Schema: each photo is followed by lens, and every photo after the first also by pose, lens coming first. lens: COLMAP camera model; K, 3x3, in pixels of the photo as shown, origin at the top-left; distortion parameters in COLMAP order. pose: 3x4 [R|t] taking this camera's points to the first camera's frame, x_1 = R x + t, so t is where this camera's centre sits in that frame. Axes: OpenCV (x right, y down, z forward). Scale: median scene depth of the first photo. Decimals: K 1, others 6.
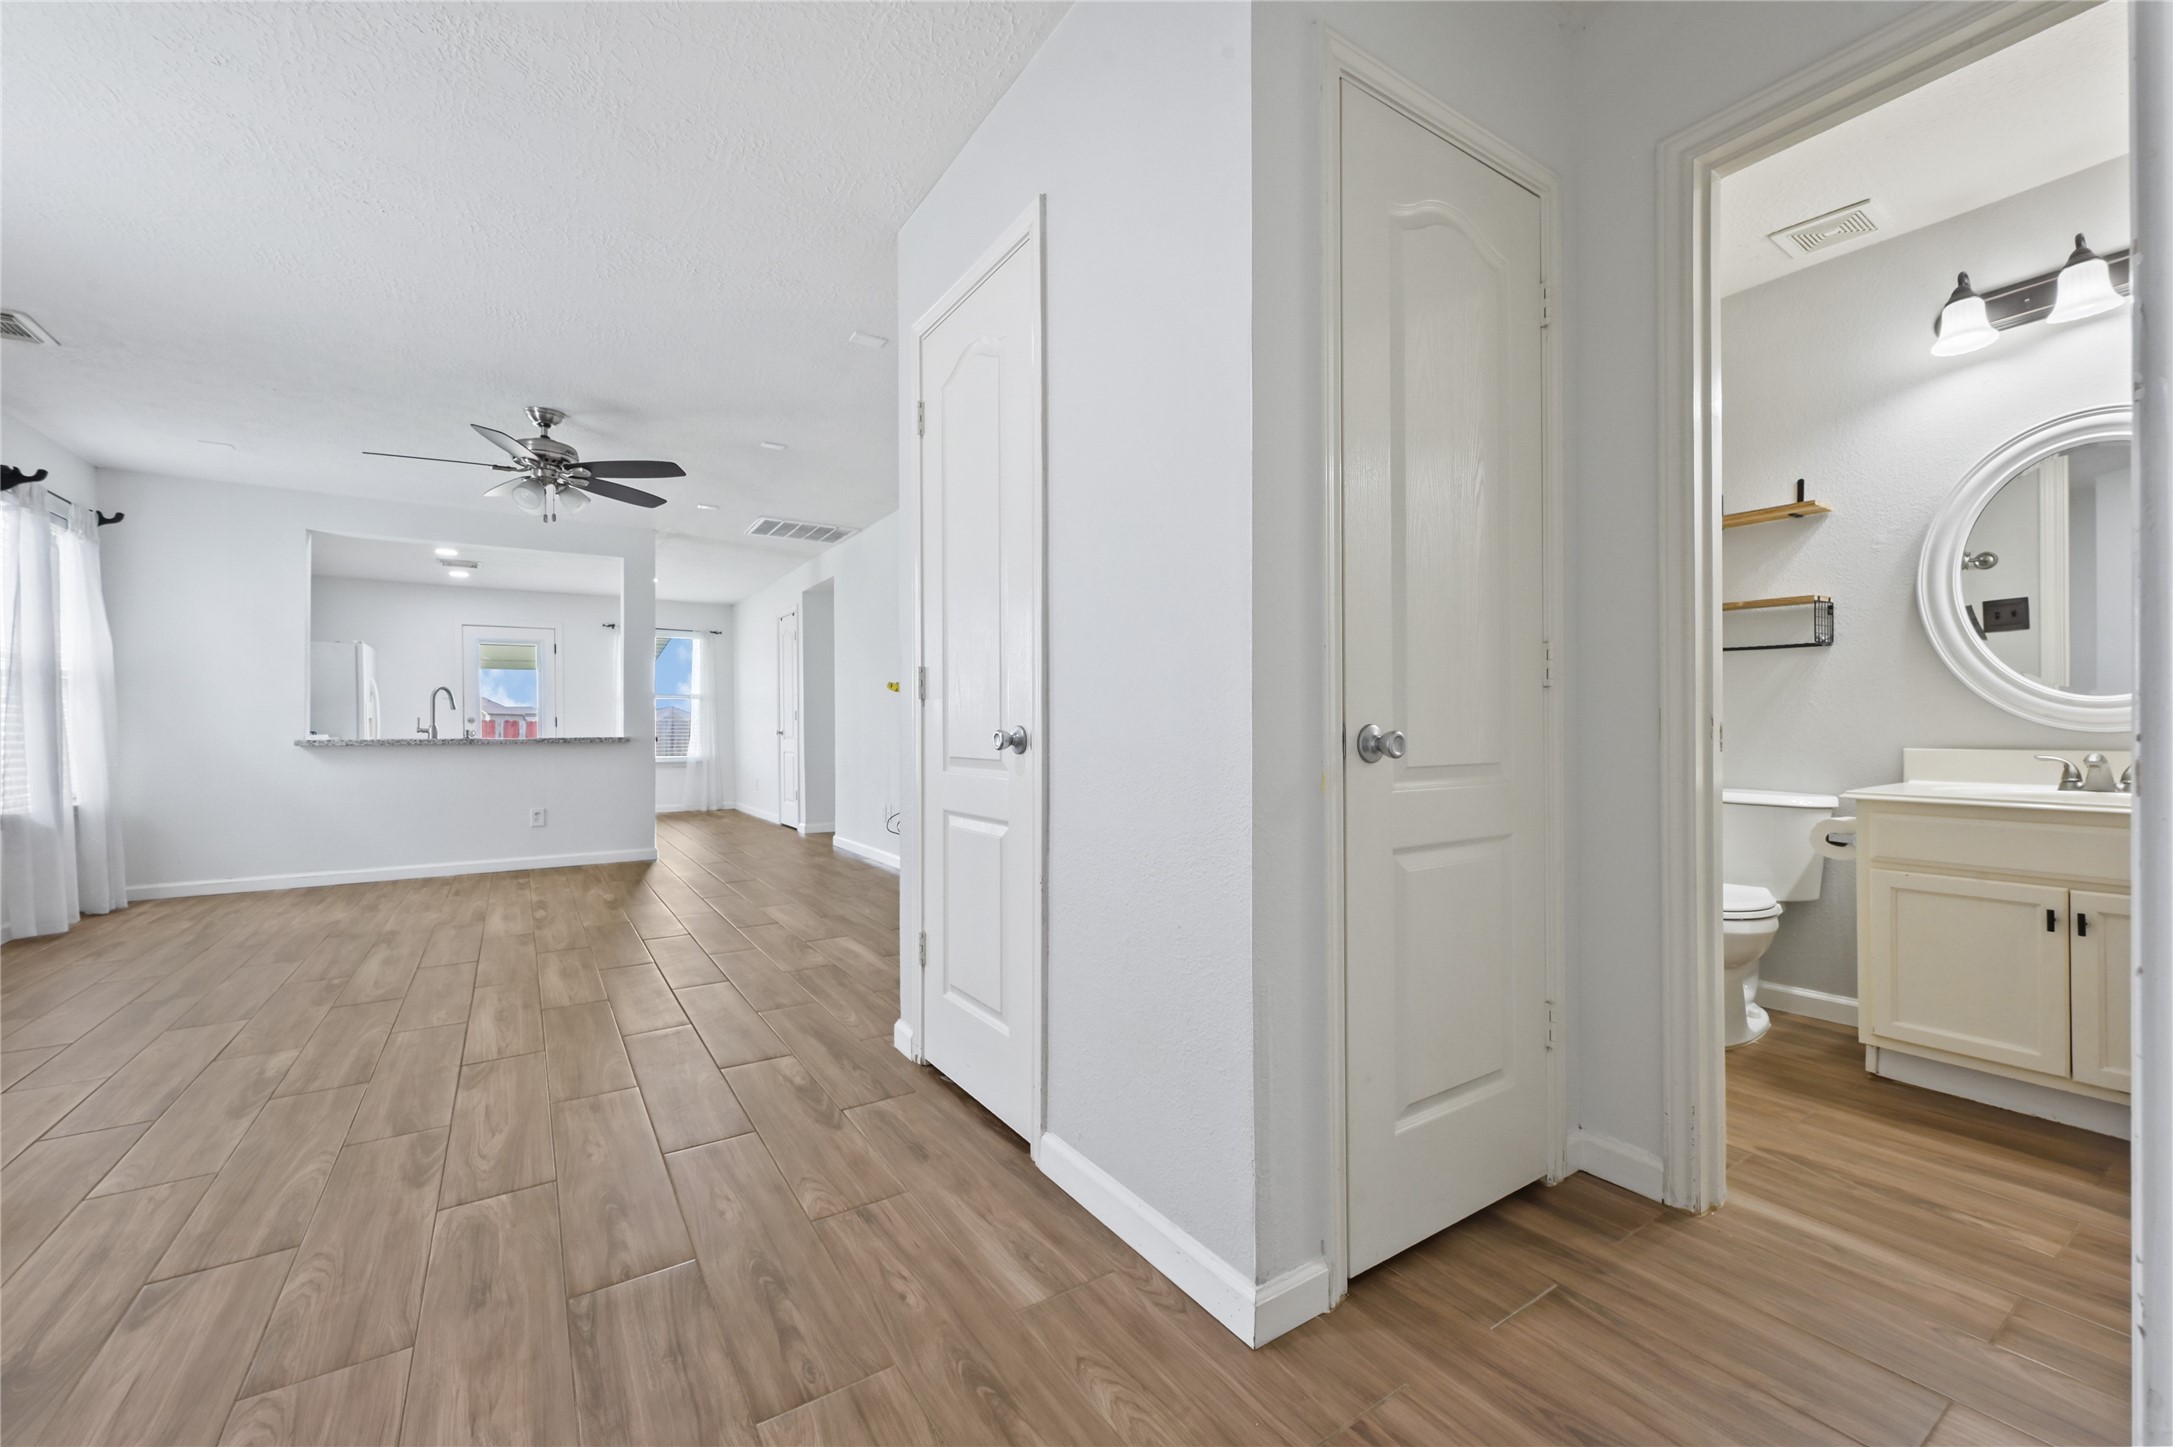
lens RADIAL K [[865.2, 0, 1086.5], [0, 865.2, 723.5], [0, 0, 1]] dist [0.000083, -0.000163]
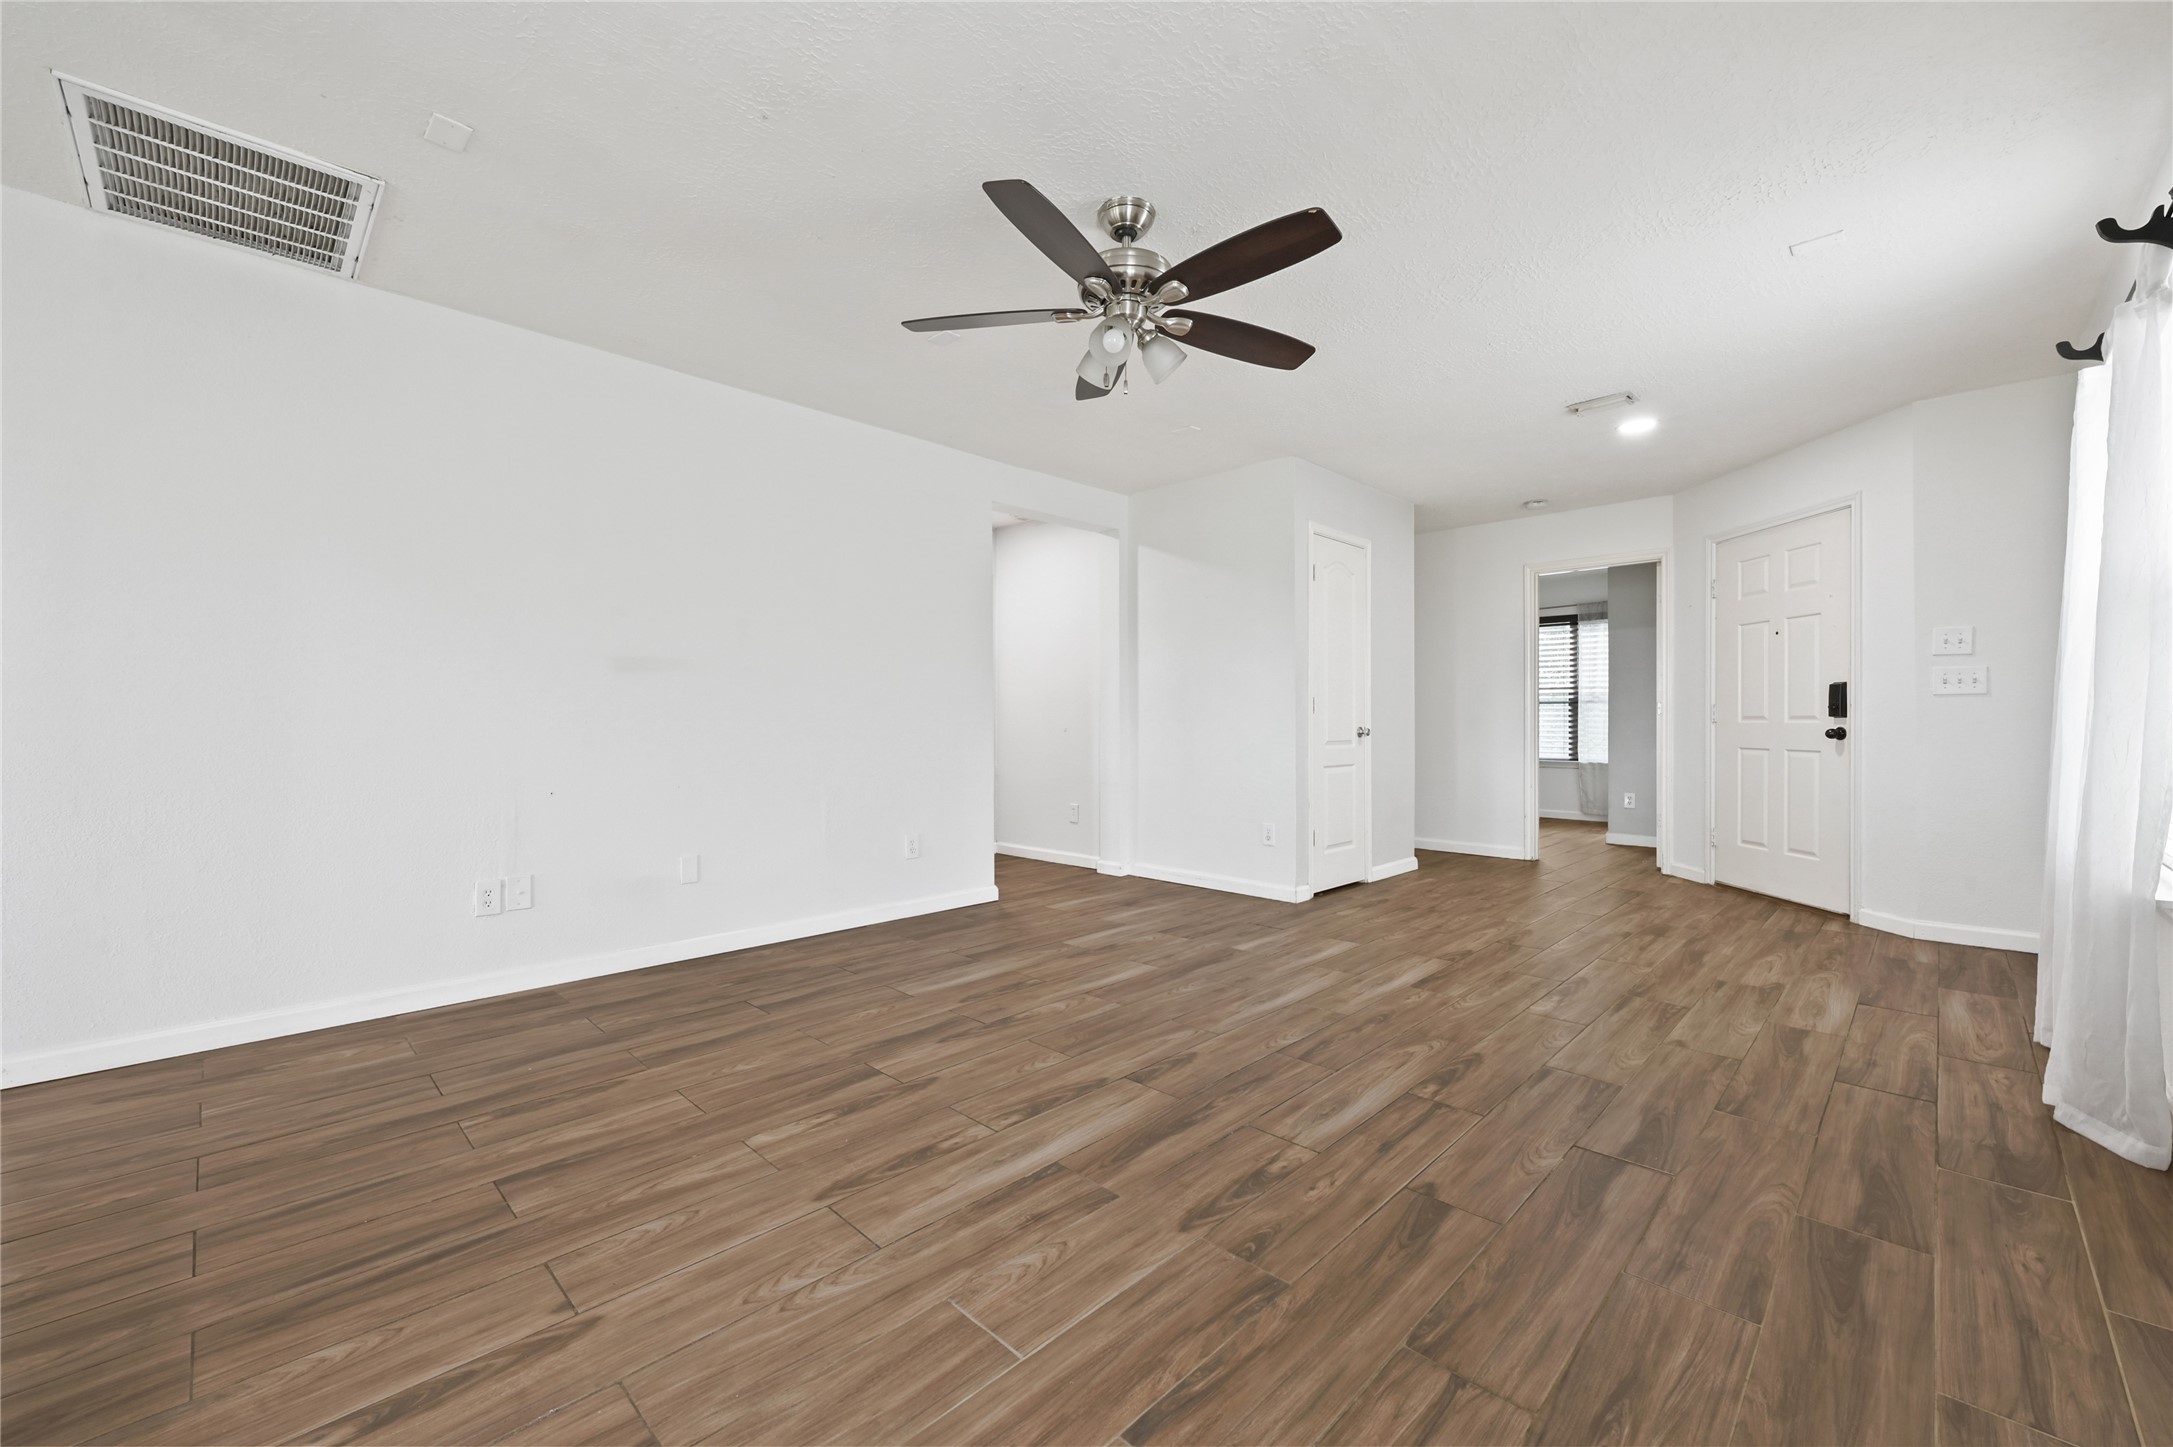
lens RADIAL K [[865.2, 0, 1086.5], [0, 865.2, 723.5], [0, 0, 1]] dist [0.000083, -0.000163]
pose [[-0.206864, 0.002004, 0.978368, -1.949989], [0.004380, 0.999990, -0.001122, -0.001836], [-0.978360, 0.004053, -0.206870, 1.845354]]
